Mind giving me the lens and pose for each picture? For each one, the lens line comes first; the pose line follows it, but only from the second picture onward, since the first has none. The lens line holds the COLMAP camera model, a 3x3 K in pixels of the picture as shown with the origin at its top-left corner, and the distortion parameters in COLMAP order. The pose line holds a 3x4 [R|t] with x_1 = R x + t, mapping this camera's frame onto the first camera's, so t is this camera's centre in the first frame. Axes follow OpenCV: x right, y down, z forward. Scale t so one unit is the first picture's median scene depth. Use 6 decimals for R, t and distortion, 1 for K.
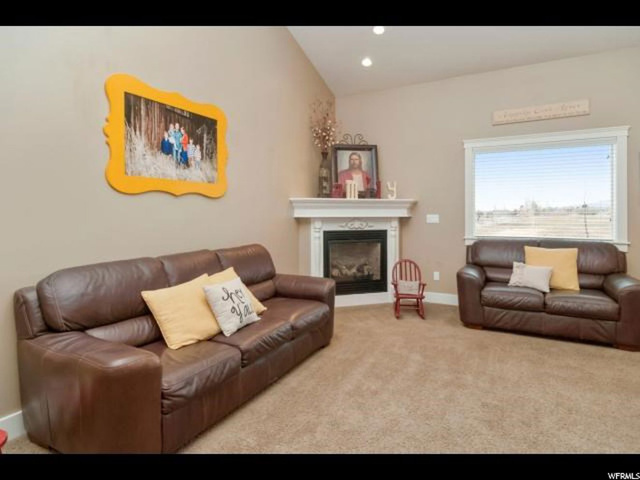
lens RADIAL K [[363.1, 0, 316.2], [0, 363.1, 240.9], [0, 0, 1]] dist [0.005700, 0.001712]
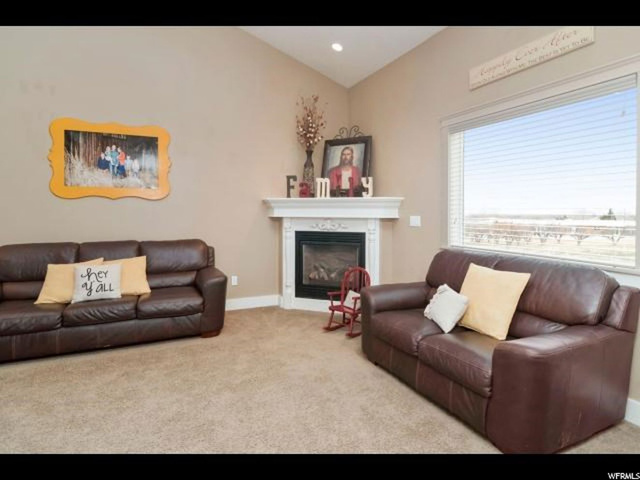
lens RADIAL K [[363.1, 0, 315.7], [0, 363.1, 240.5], [0, 0, 1]] dist [0.005700, 0.001712]
pose [[0.790930, 0.055183, -0.609414, 0.842657], [-0.053184, 0.998356, 0.021377, -0.031495], [0.609591, 0.015504, 0.792564, 0.313824]]
